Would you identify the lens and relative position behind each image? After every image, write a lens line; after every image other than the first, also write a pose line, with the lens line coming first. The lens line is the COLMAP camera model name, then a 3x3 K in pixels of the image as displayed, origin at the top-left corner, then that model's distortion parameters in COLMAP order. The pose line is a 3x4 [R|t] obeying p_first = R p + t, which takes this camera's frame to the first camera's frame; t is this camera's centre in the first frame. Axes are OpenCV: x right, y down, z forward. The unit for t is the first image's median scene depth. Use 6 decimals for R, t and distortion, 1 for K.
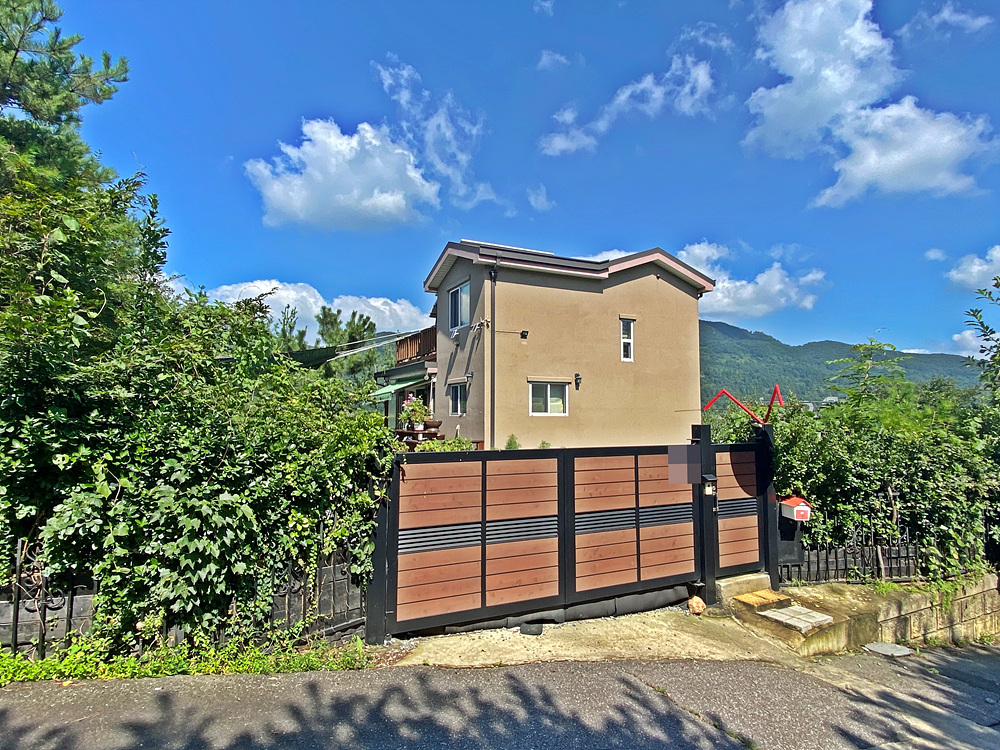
lens RADIAL K [[569.2, 0, 500.0], [0, 569.2, 375.0], [0, 0, 1]] dist [0.074220, -0.048226]
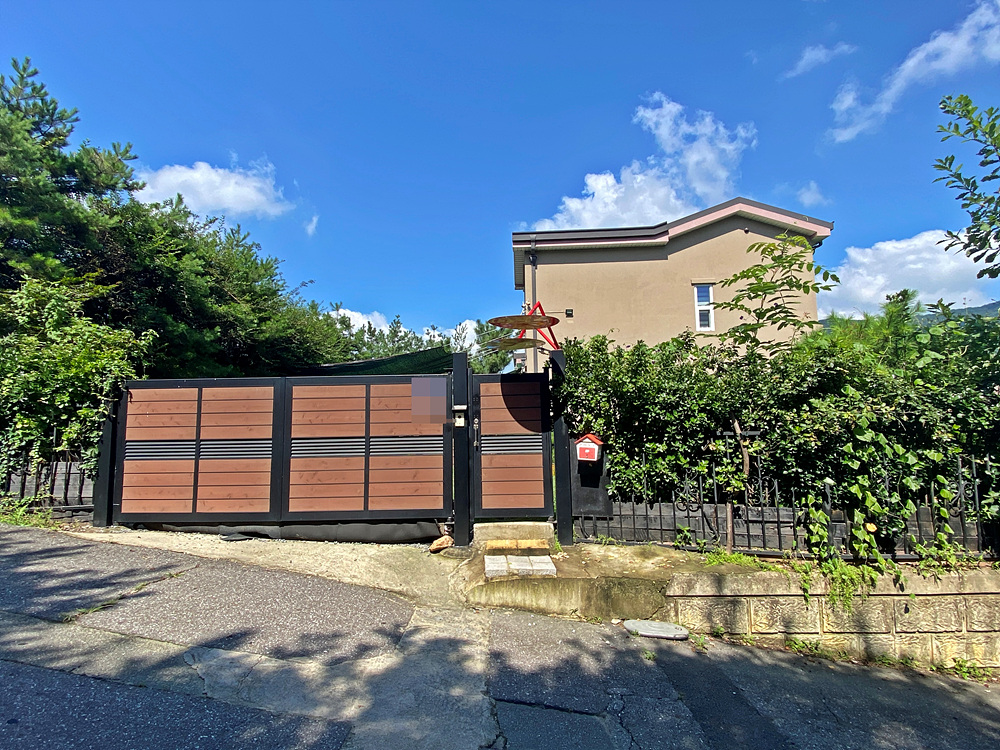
lens RADIAL K [[525.5, 0, 500.0], [0, 525.5, 375.0], [0, 0, 1]] dist [0.051536, -0.046200]
pose [[0.860428, -0.070197, -0.504714, 0.914702], [0.049646, 0.997302, -0.054072, 0.187785], [0.507148, 0.021468, 0.861591, 0.333968]]
